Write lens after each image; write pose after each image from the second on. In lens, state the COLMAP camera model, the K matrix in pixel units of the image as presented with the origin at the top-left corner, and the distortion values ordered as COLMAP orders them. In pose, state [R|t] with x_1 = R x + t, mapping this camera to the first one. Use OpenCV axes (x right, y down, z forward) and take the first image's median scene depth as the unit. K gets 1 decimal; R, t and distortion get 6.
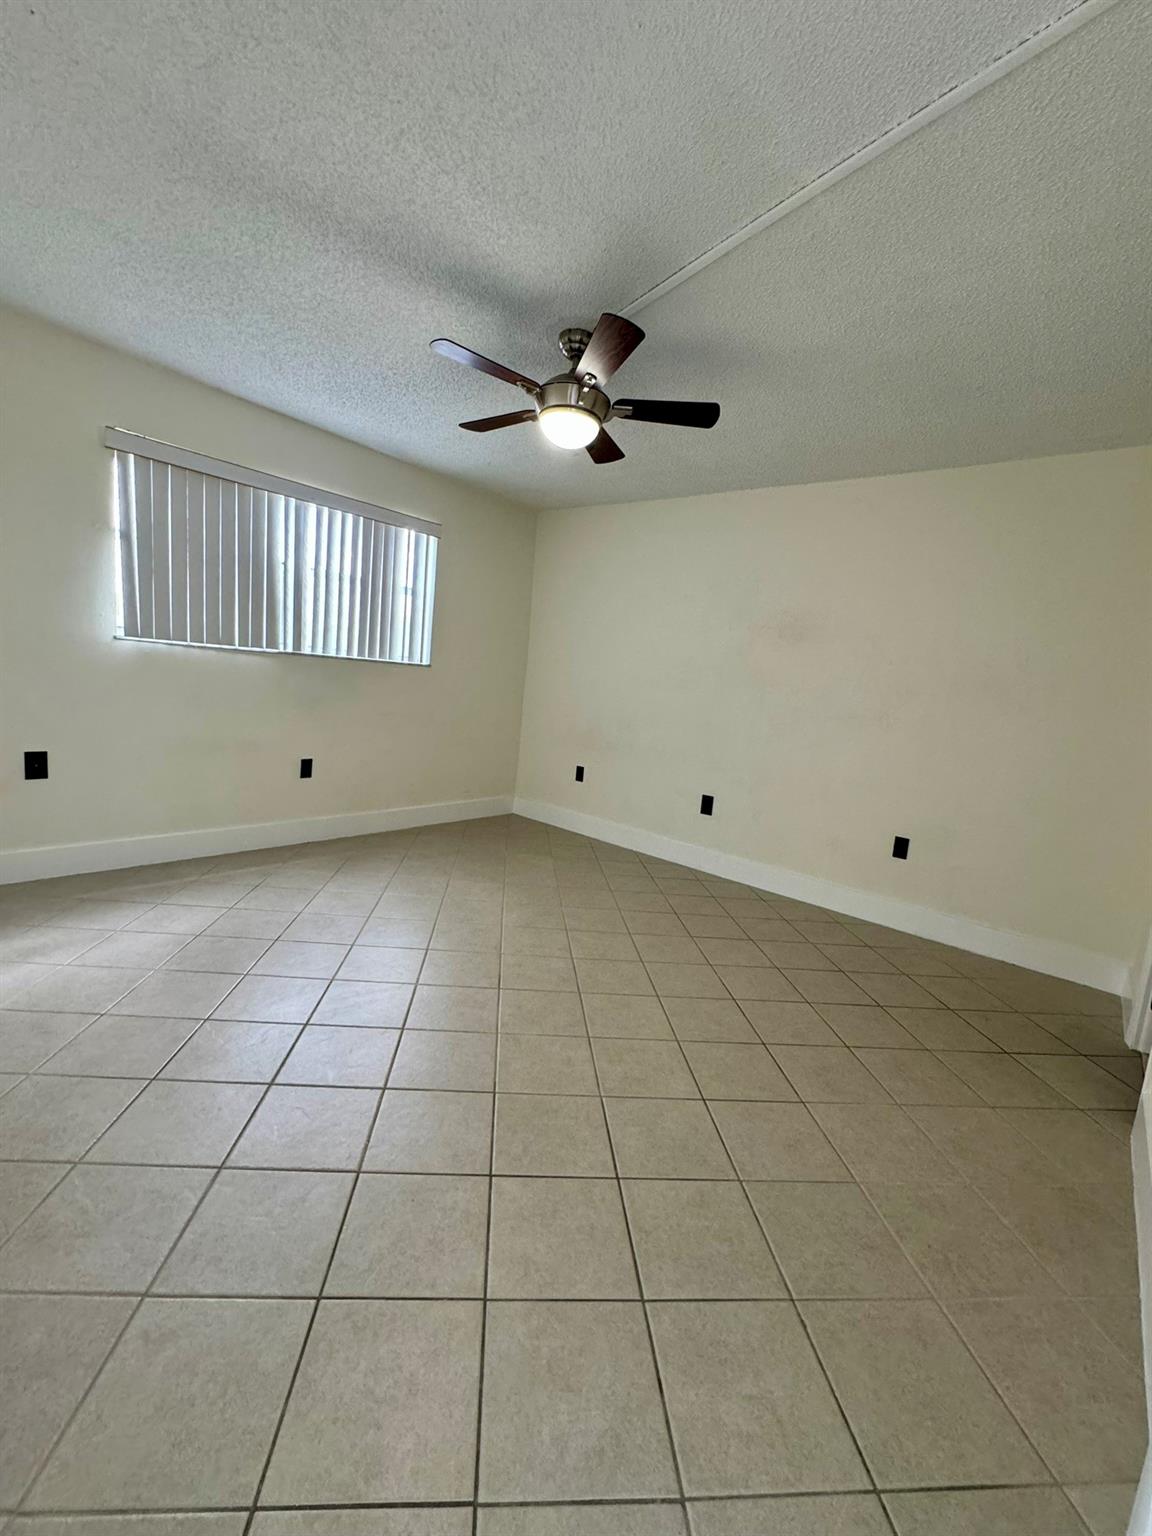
lens RADIAL K [[611.3, 0, 574.3], [0, 611.3, 766.4], [0, 0, 1]] dist [-0.002248, 0.000489]
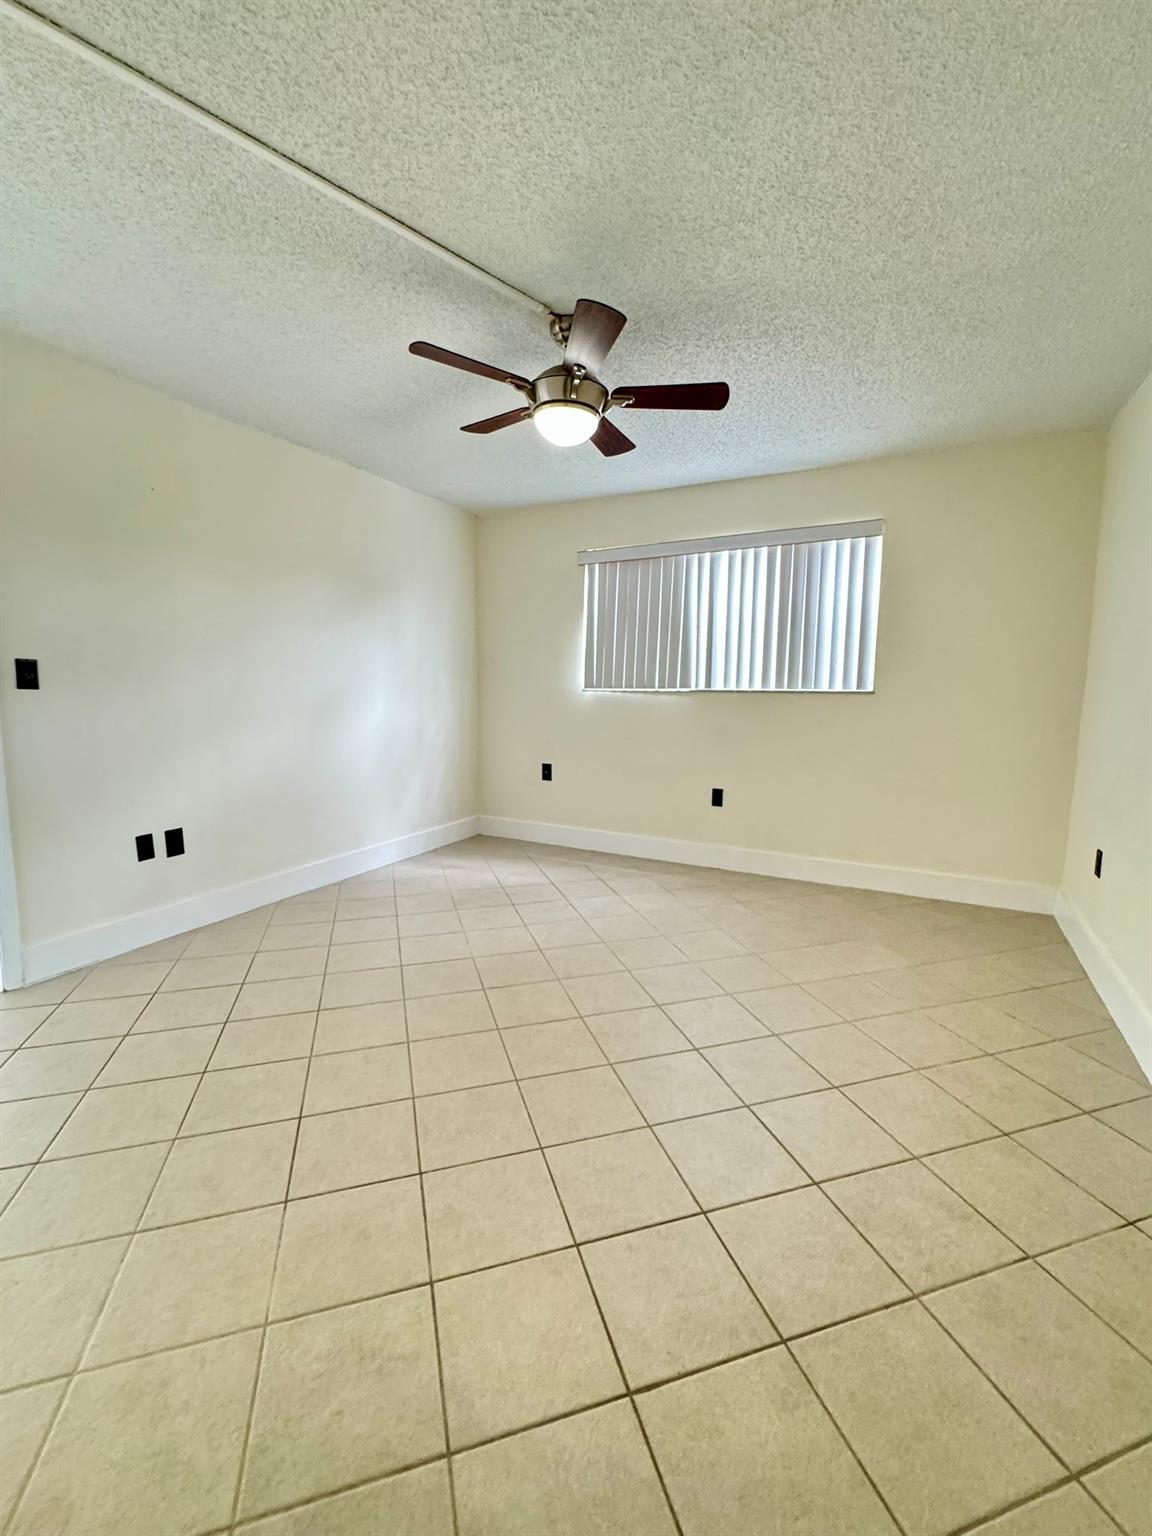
lens RADIAL K [[611.3, 0, 574.3], [0, 611.3, 766.4], [0, 0, 1]] dist [-0.002248, 0.000489]
pose [[0.253237, 0.038397, -0.966642, 0.589792], [-0.122337, 0.992461, 0.007373, -0.028341], [0.959638, 0.116389, 0.256025, 0.531844]]
